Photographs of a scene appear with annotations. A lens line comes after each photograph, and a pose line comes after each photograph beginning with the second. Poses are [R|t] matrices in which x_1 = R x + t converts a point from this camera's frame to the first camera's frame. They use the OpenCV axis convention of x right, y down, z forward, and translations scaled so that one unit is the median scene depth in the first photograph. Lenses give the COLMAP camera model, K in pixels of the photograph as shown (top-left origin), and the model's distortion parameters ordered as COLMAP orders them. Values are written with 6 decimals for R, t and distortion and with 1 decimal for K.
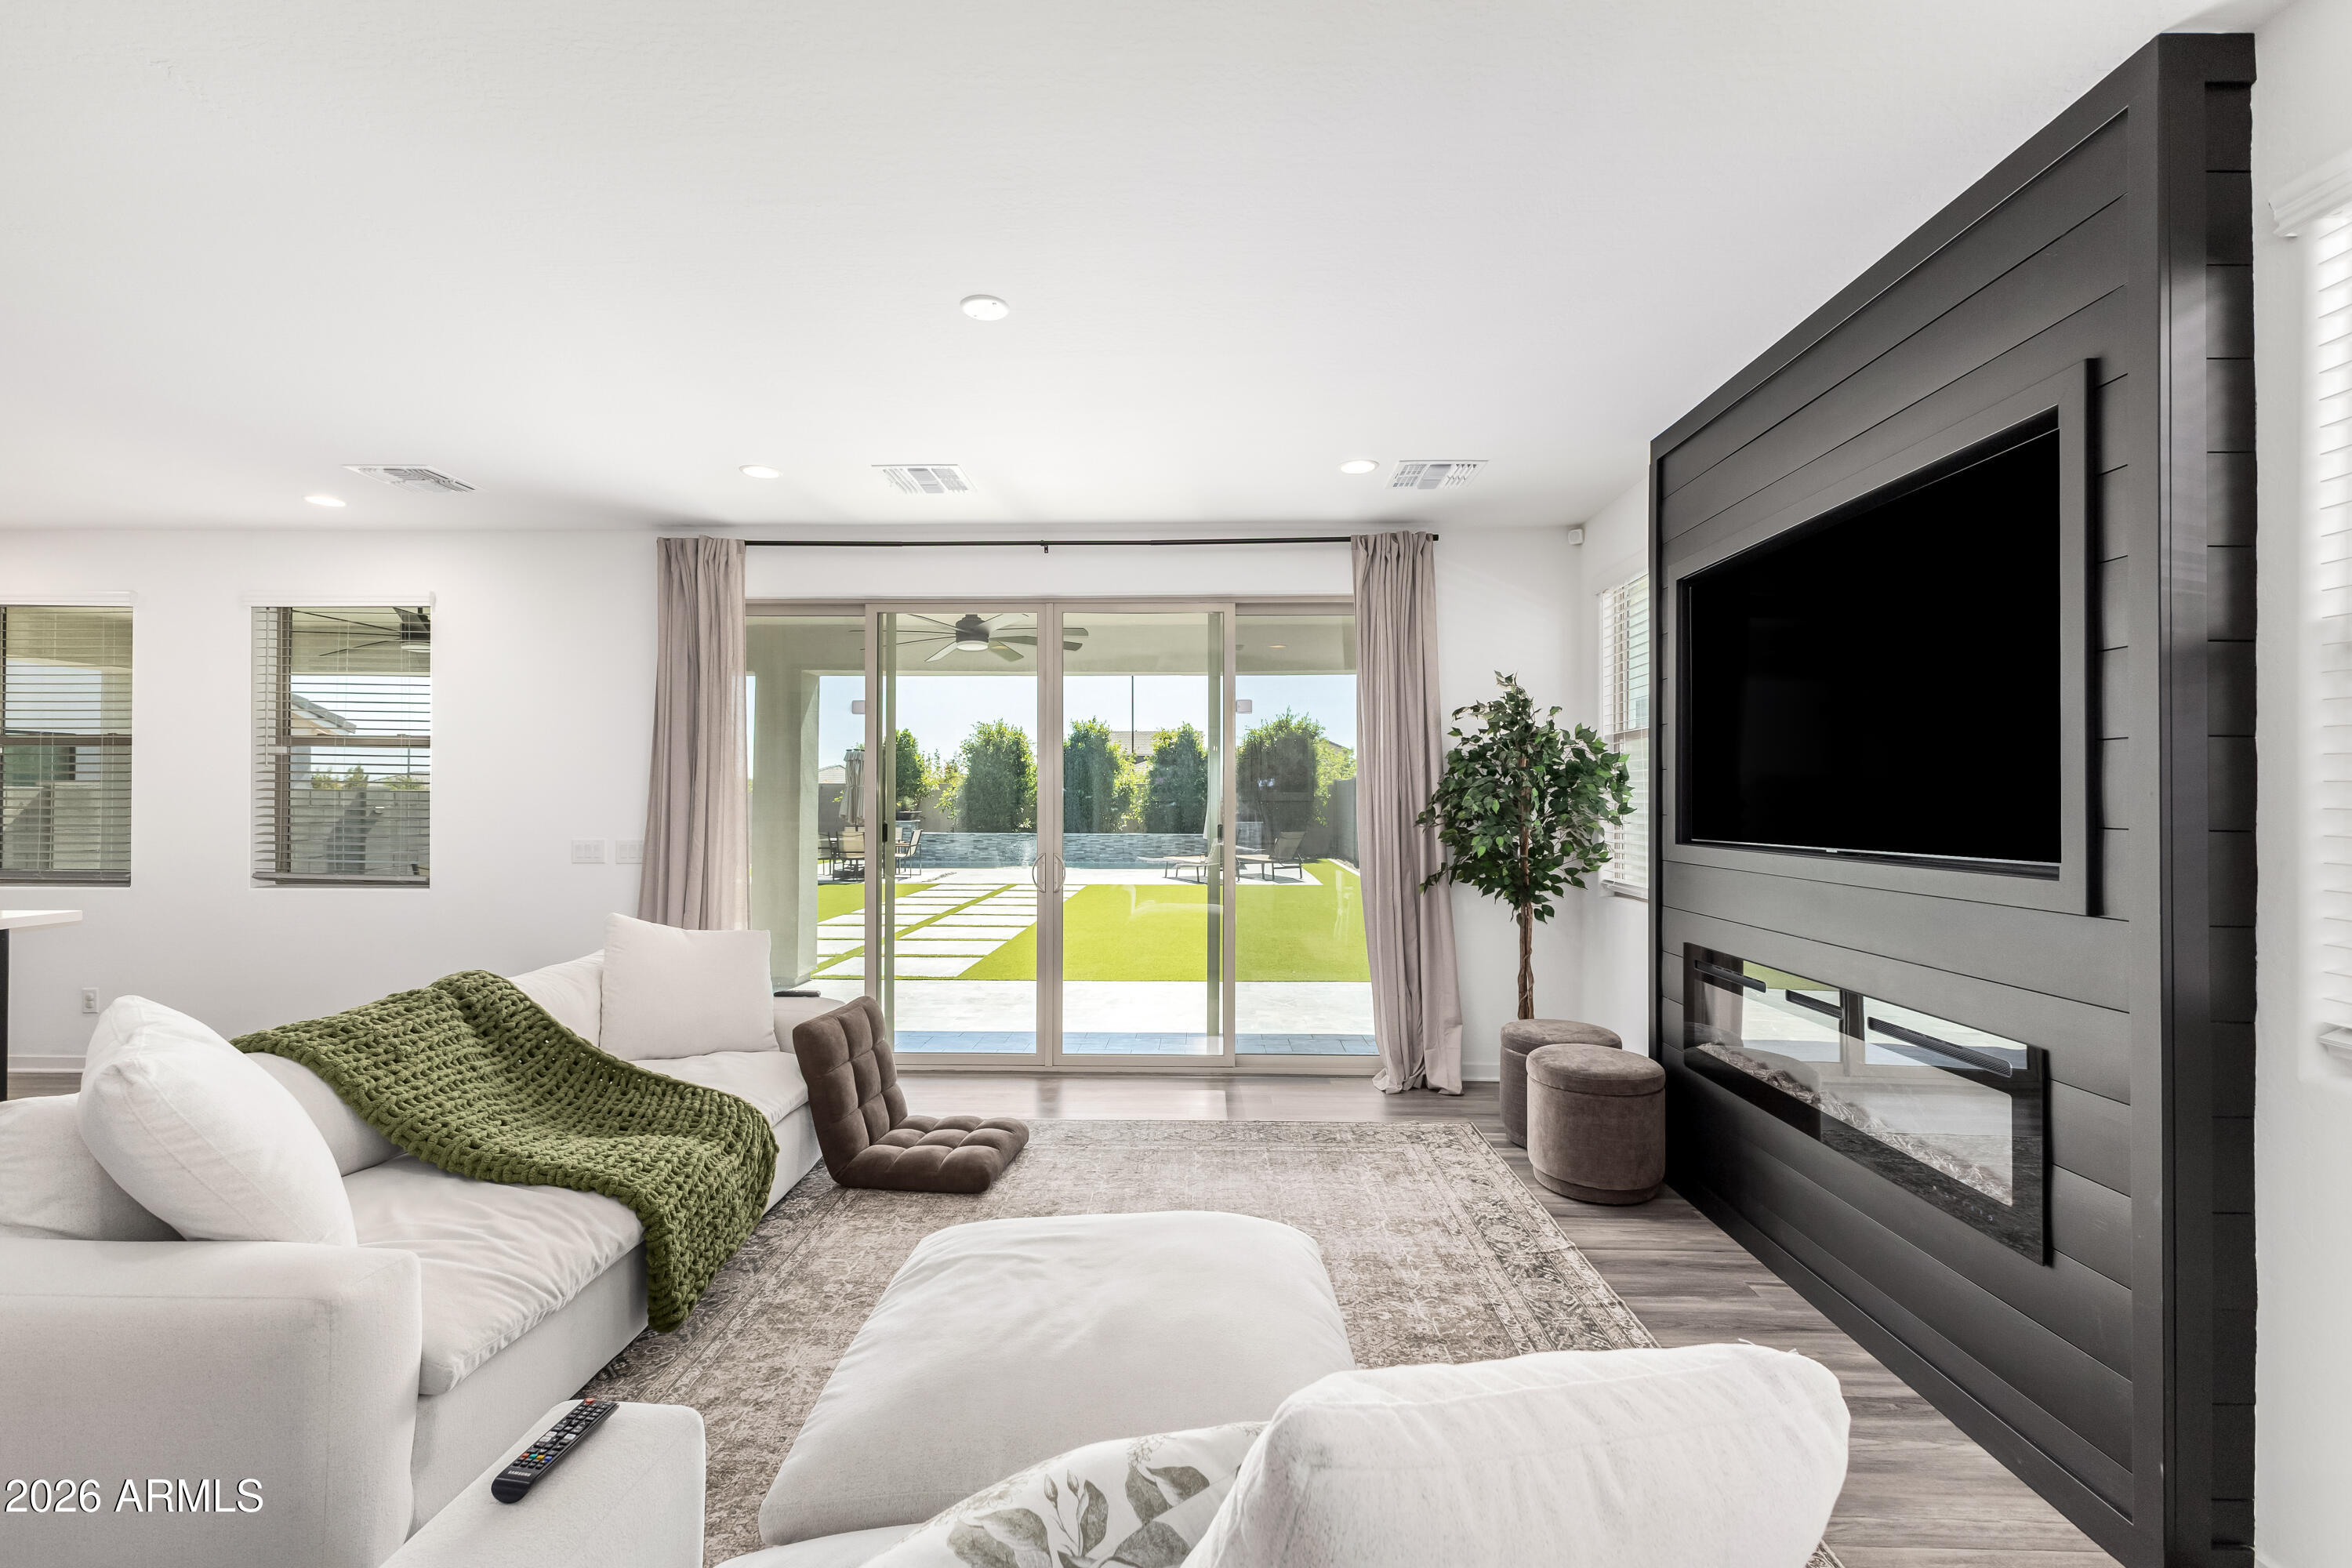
lens RADIAL K [[1022.2, 0, 1172.2], [0, 1022.2, 786.3], [0, 0, 1]] dist [0.008249, 0.000560]
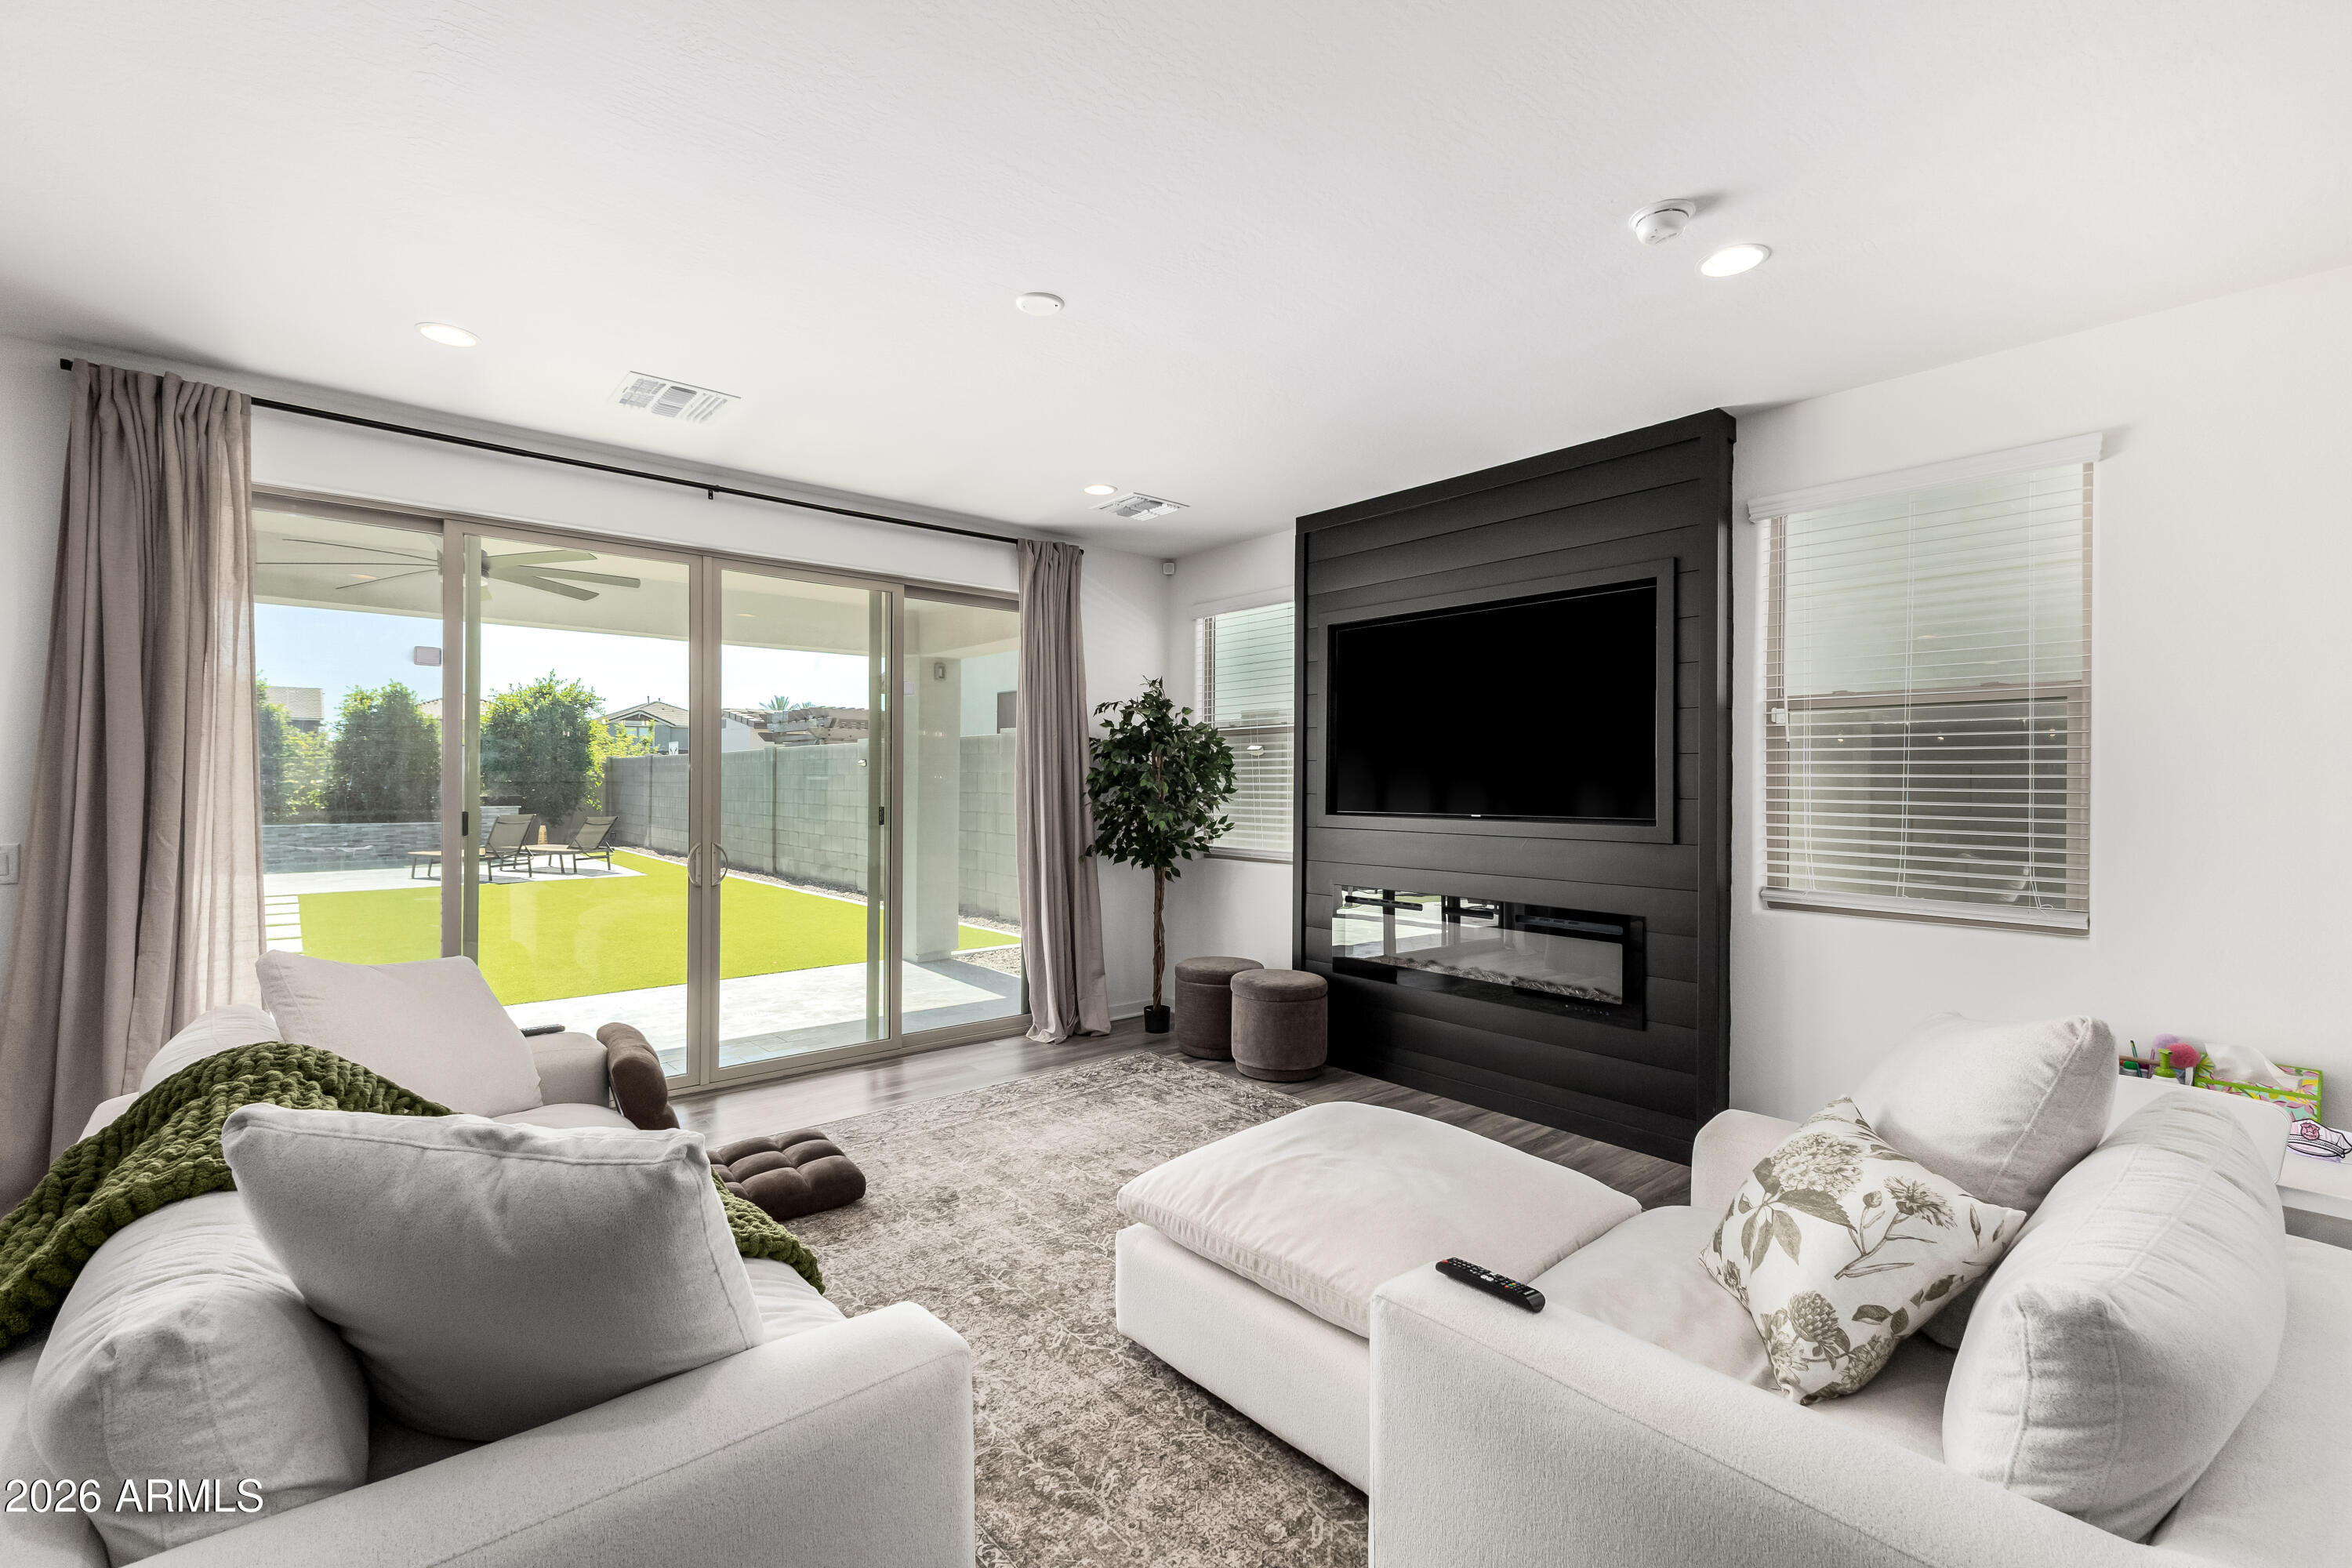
lens RADIAL K [[1022.2, 0, 1188.8], [0, 1022.2, 786.6], [0, 0, 1]] dist [0.008249, 0.000560]
pose [[0.735290, -0.001293, 0.677751, -0.455499], [-0.011863, 0.999820, 0.014777, -0.000688], [-0.677649, -0.018906, 0.735143, 0.082842]]
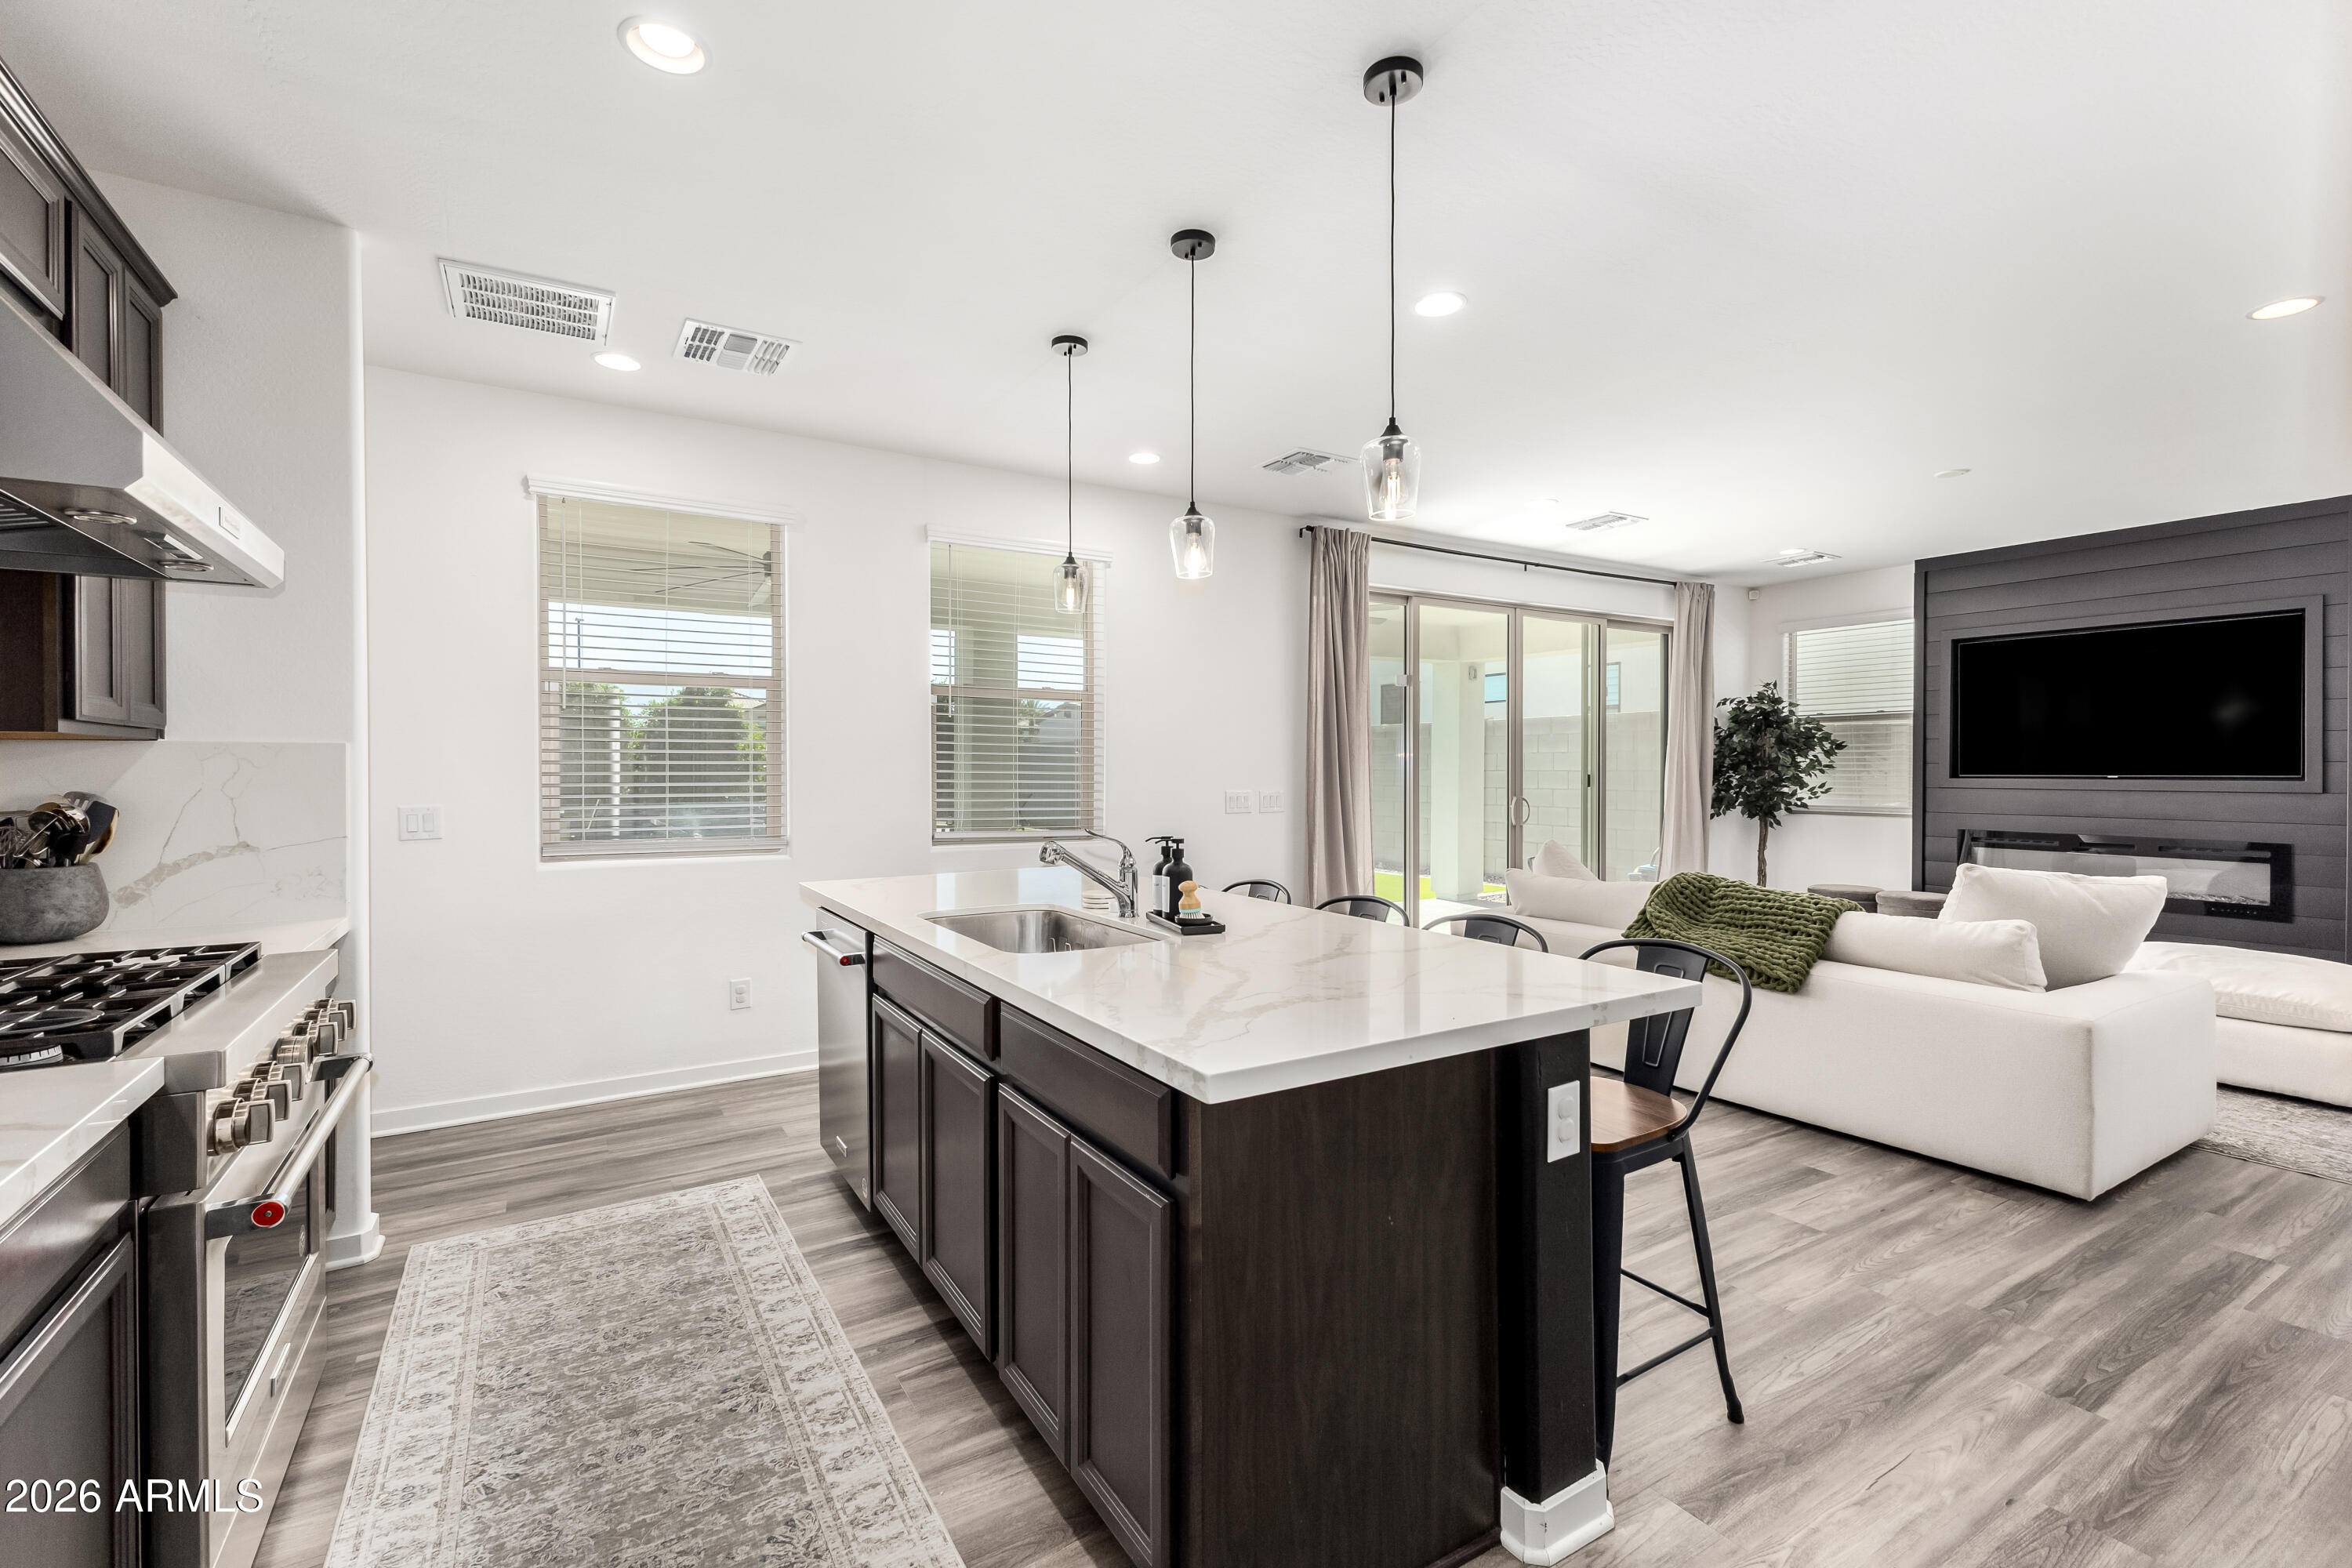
lens RADIAL K [[1022.2, 0, 1167.7], [0, 1022.2, 779.4], [0, 0, 1]] dist [0.008249, 0.000560]
pose [[0.842331, -0.008796, 0.538889, -1.348211], [-0.004058, 0.999735, 0.022662, 0.015442], [-0.538945, -0.021276, 0.842072, 0.136789]]
